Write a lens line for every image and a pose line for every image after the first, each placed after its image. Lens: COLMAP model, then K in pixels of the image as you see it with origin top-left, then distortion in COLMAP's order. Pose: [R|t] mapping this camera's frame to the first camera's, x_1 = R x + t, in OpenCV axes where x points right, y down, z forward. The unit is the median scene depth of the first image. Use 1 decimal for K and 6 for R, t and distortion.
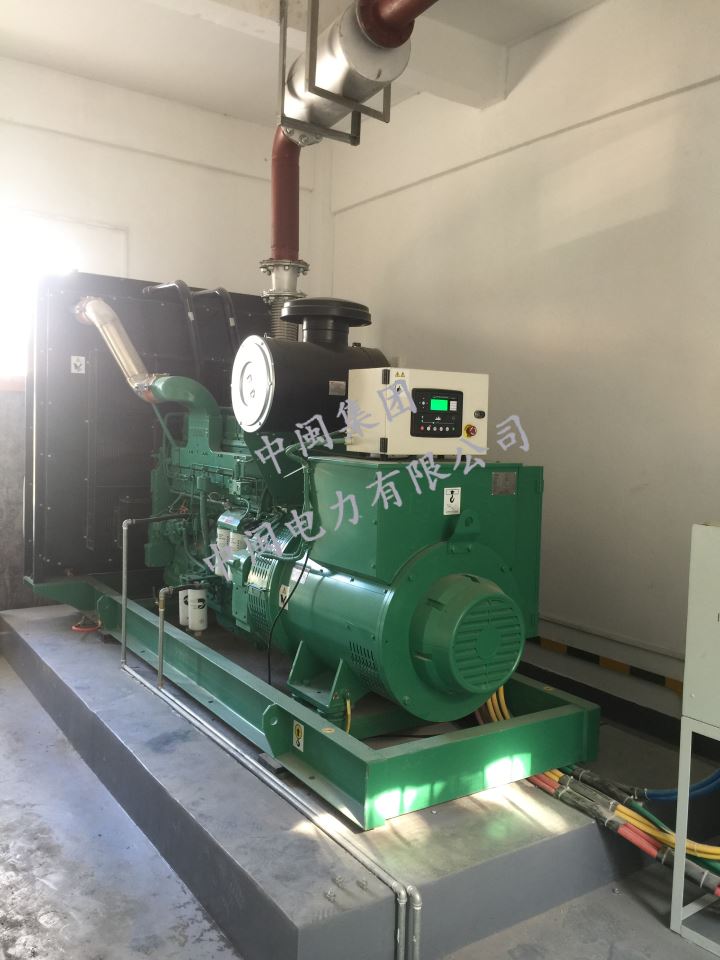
lens RADIAL K [[833.3, 0, 360.0], [0, 833.3, 480.0], [0, 0, 1]] dist [0.023092, 0.003974]
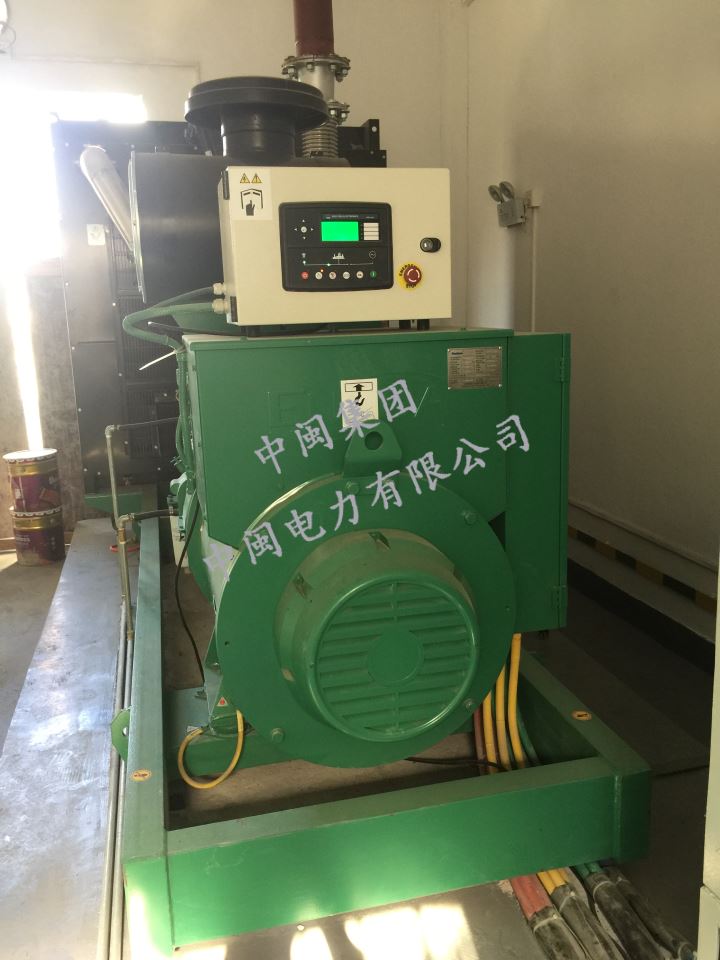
lens RADIAL K [[833.3, 0, 360.0], [0, 833.3, 480.0], [0, 0, 1]] dist [0.023092, 0.003974]
pose [[0.941357, 0.015271, -0.337067, 0.297839], [0.030958, 0.990853, 0.131350, 0.002388], [0.335989, -0.134082, 0.932273, 0.454743]]
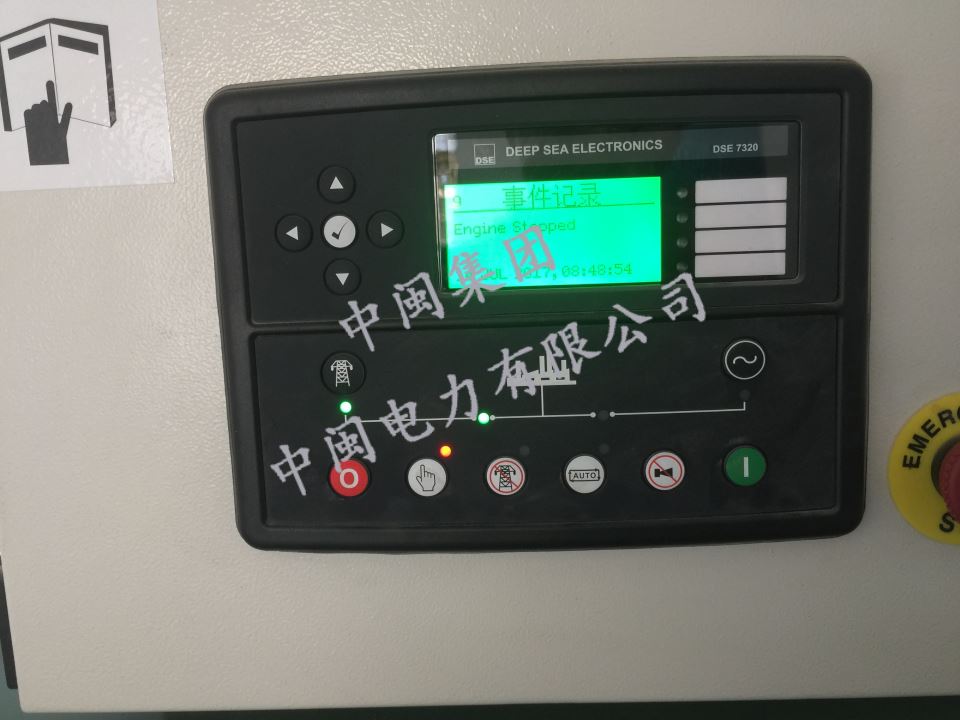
lens RADIAL K [[833.3, 0, 480.0], [0, 833.3, 360.0], [0, 0, 1]] dist [0.023092, 0.003974]
pose [[0.805205, 0.026530, -0.592403, 0.145631], [0.020286, 0.997182, 0.072231, -0.081929], [0.592650, -0.070179, 0.802397, 0.909254]]
